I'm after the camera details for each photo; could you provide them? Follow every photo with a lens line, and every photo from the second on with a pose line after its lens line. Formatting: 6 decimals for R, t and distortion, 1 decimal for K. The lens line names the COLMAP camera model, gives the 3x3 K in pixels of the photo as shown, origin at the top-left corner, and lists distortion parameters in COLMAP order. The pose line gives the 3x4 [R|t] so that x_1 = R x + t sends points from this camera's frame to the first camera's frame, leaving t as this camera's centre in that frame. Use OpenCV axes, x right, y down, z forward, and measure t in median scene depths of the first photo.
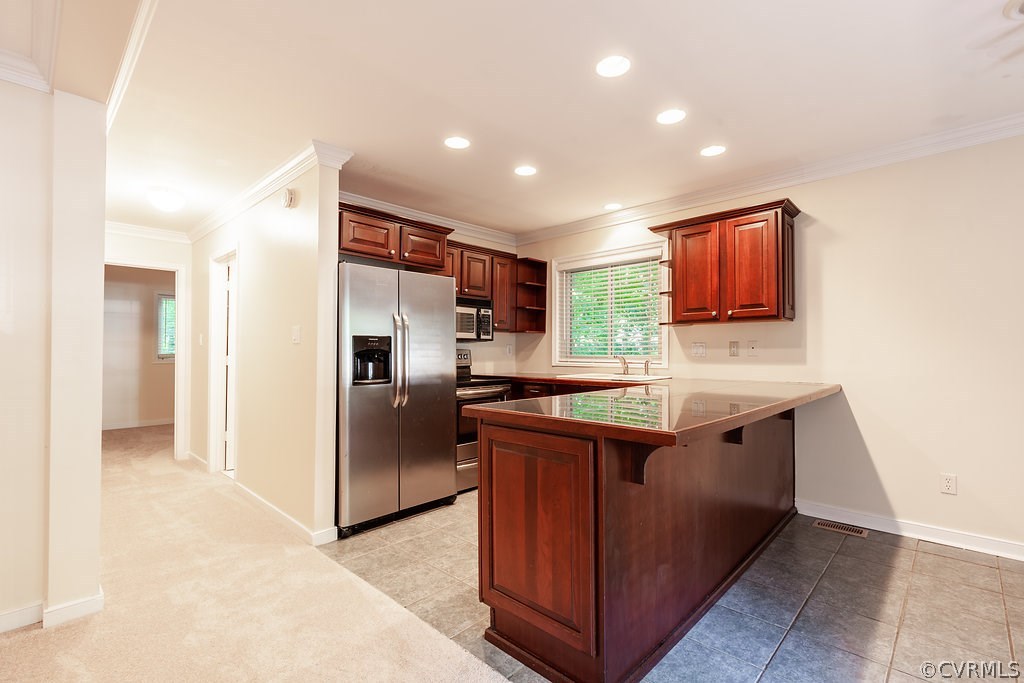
lens RADIAL K [[459.3, 0, 513.4], [0, 459.3, 347.7], [0, 0, 1]] dist [0.010879, -0.000245]
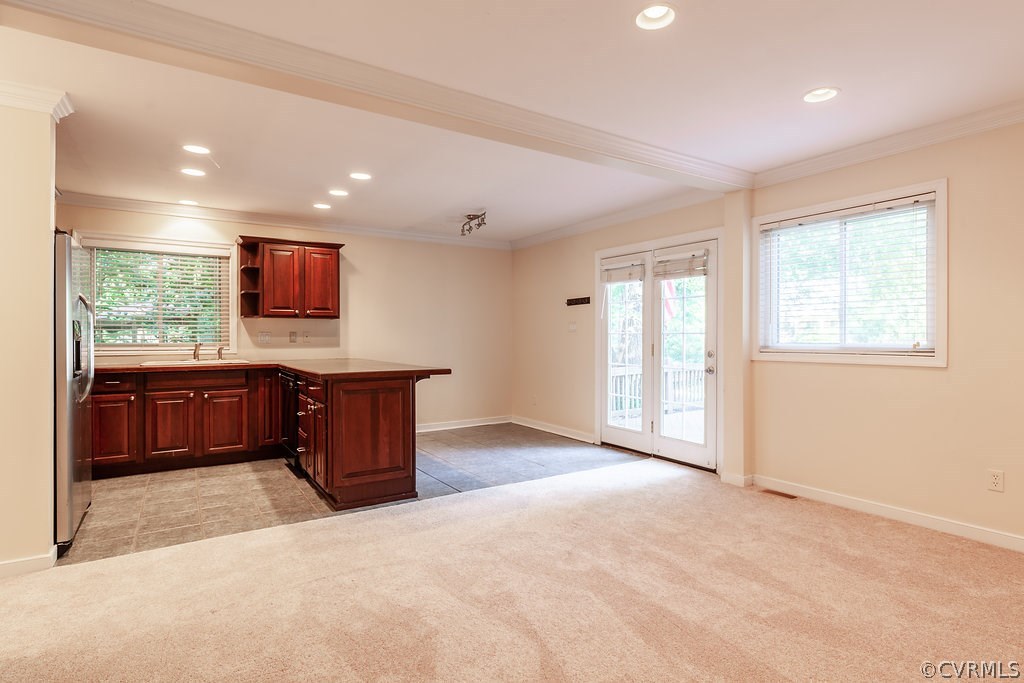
lens RADIAL K [[552.8, 0, 514.5], [0, 552.8, 339.8], [0, 0, 1]] dist [0.001517, 0.000129]
pose [[0.253777, -0.001383, 0.967262, -1.070584], [-0.006767, 0.999972, 0.003206, 0.000711], [-0.967239, -0.007359, 0.253760, -0.072175]]
